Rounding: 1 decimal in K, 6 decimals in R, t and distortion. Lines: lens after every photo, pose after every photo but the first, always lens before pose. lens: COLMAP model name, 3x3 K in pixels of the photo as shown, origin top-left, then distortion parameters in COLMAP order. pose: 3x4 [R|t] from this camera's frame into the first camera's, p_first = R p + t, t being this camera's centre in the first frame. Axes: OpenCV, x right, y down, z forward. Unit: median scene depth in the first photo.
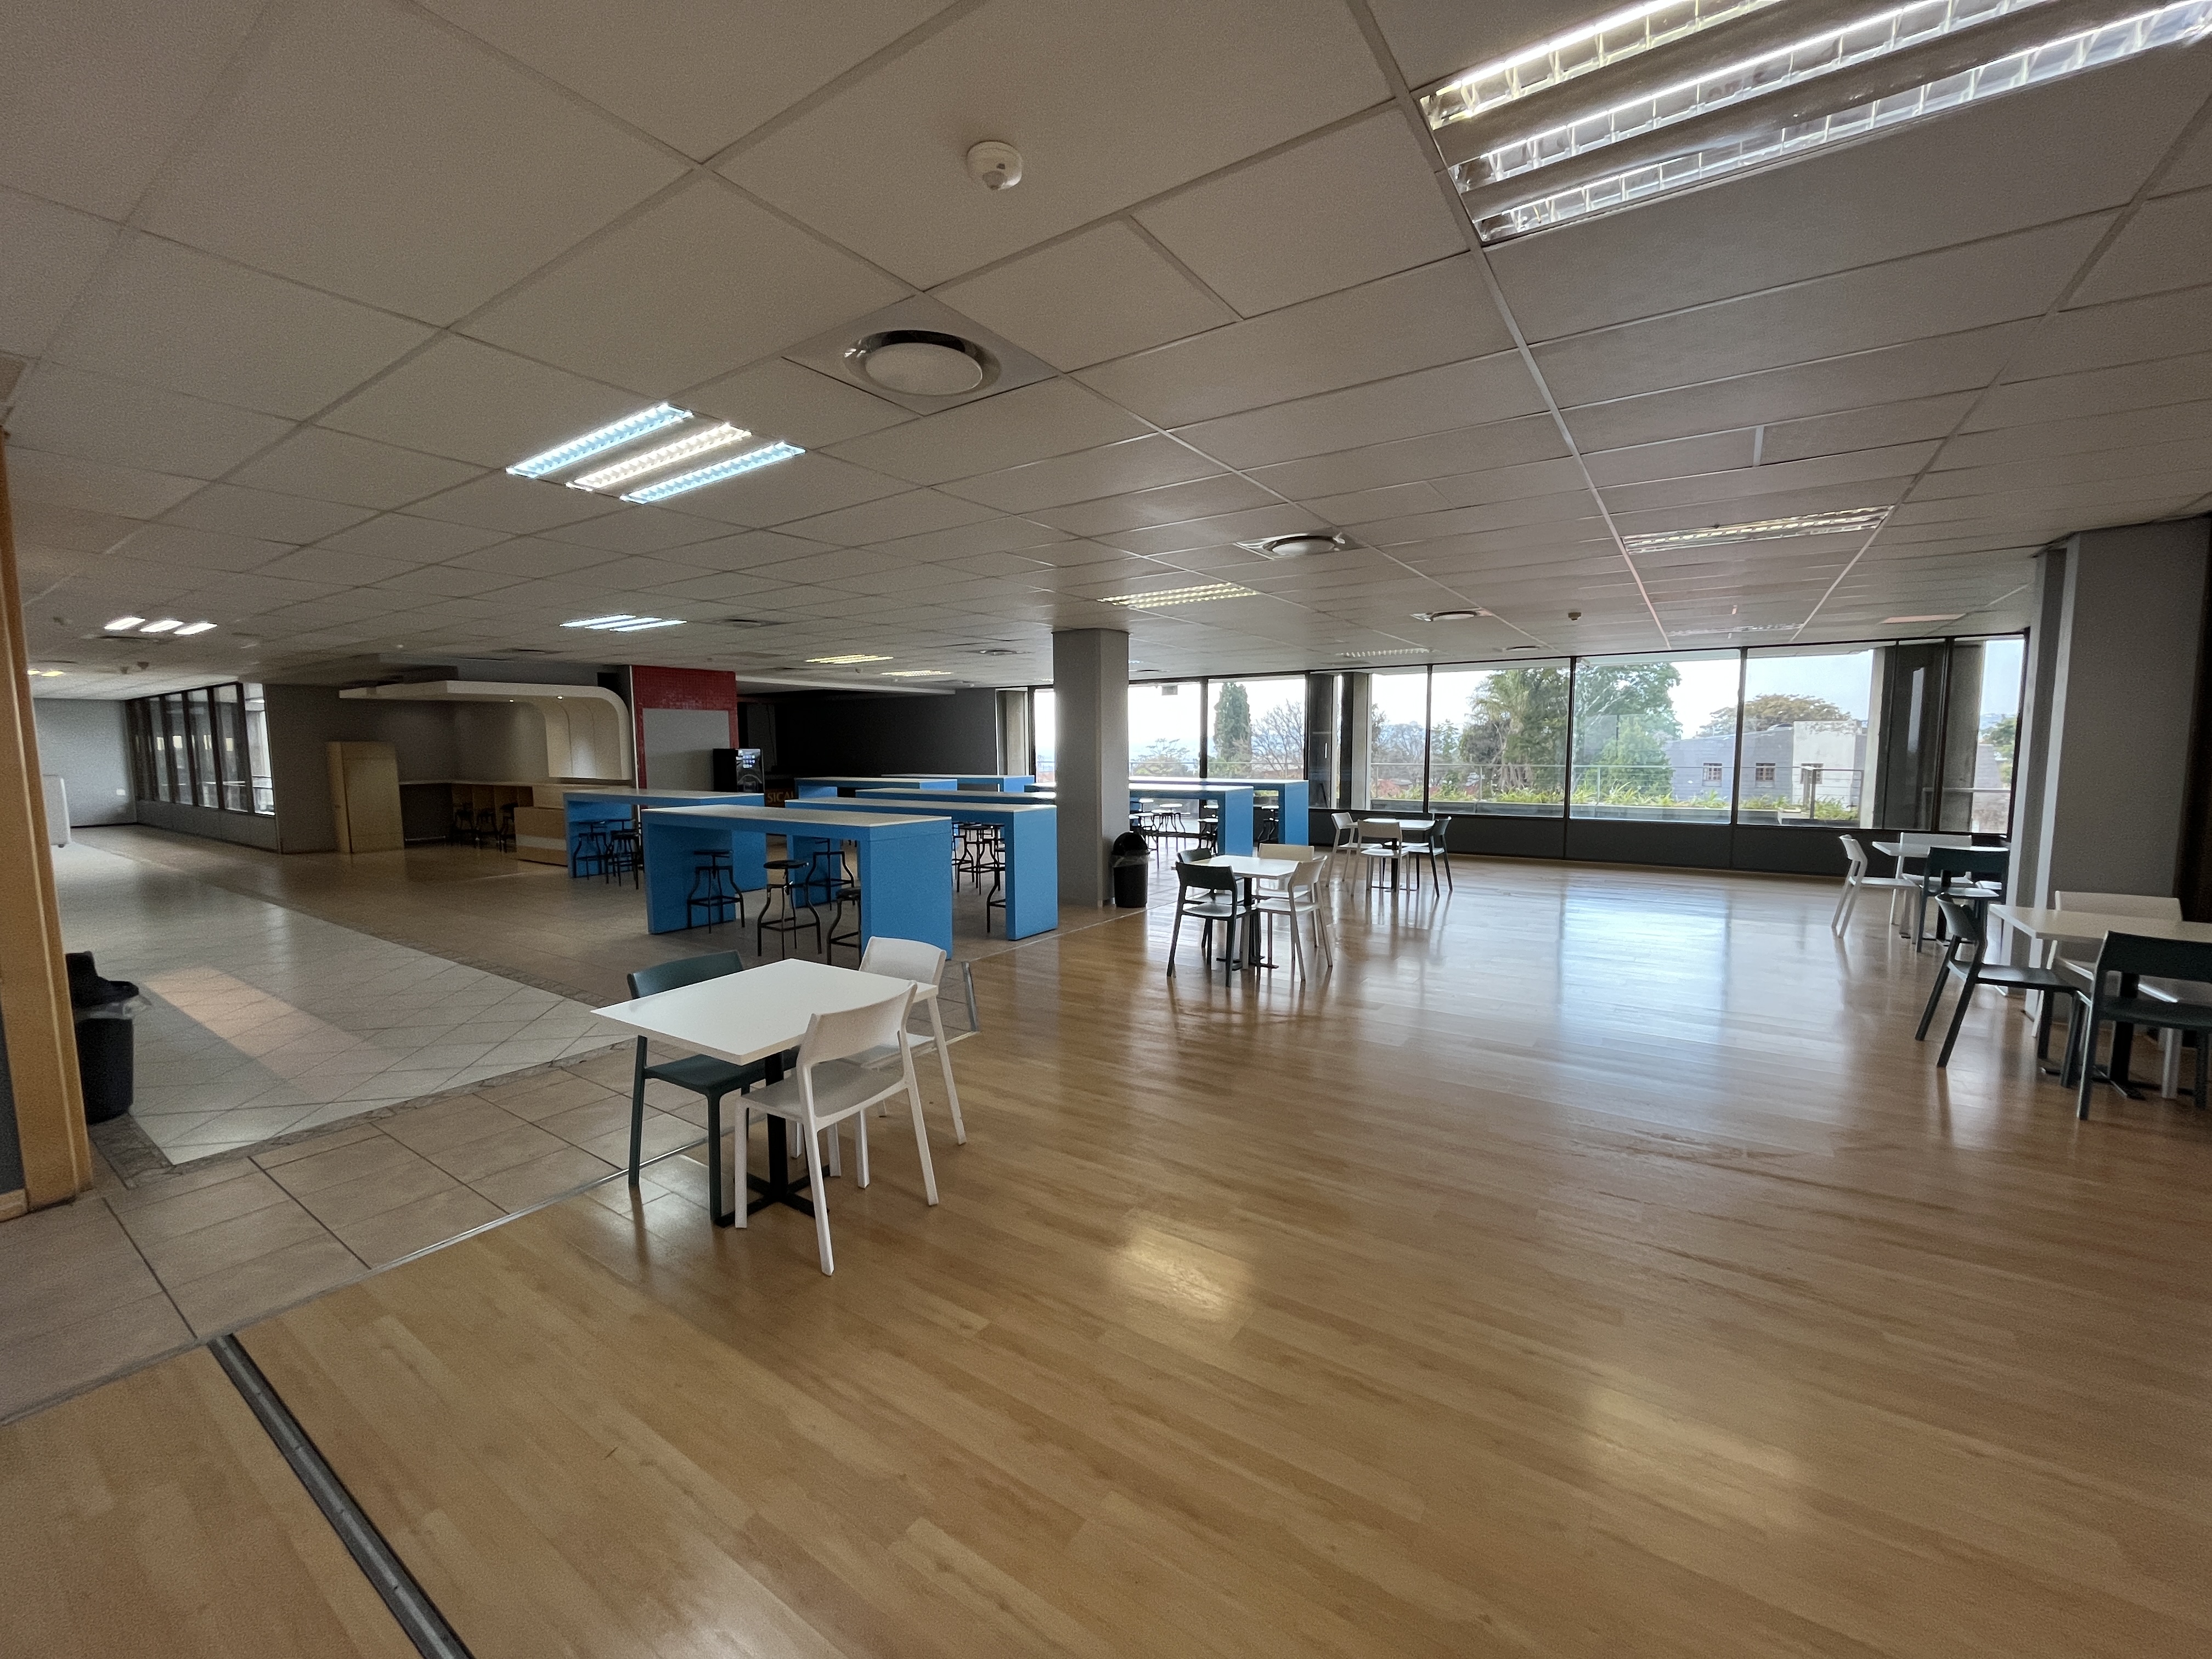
lens RADIAL K [[893.3, 0, 1103.4], [0, 893.3, 829.6], [0, 0, 1]] dist [-0.002726, -0.000711]
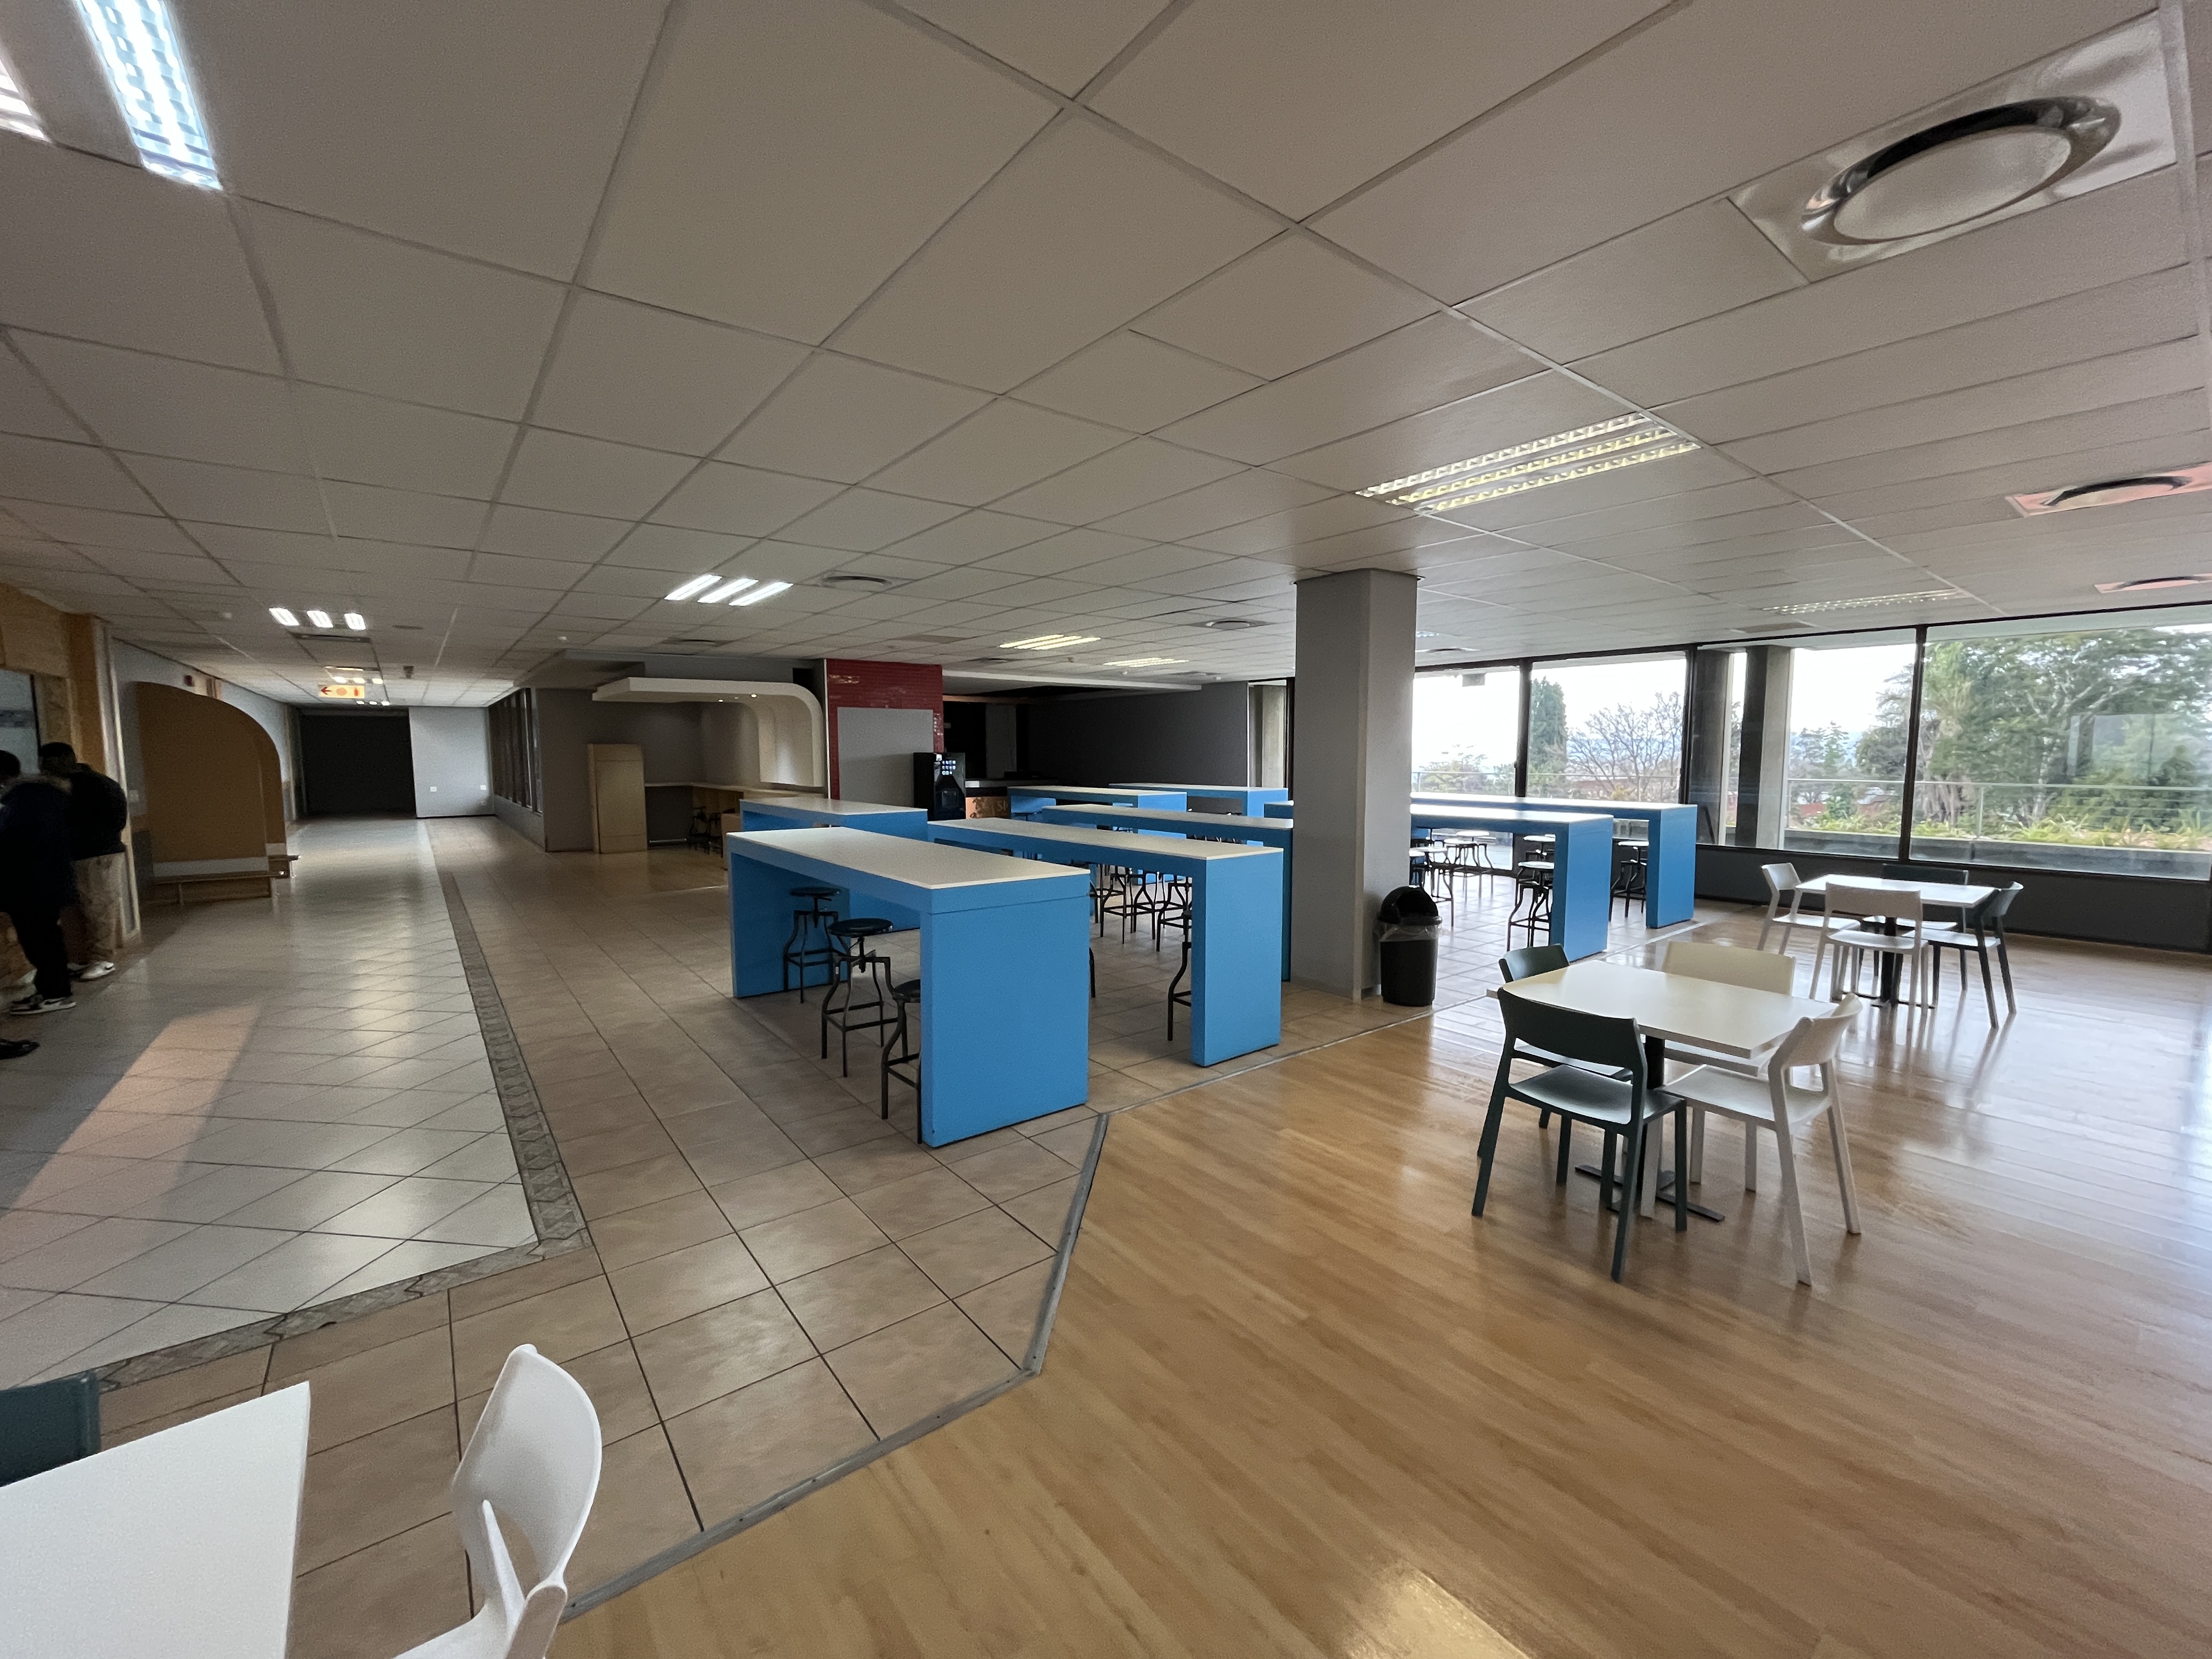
lens RADIAL K [[893.3, 0, 1095.7], [0, 893.3, 820.9], [0, 0, 1]] dist [-0.002726, -0.000711]
pose [[0.950503, 0.028582, -0.309397, 0.008823], [-0.033300, 0.999396, -0.009978, -0.021009], [0.308925, 0.019787, 0.950881, 0.222491]]
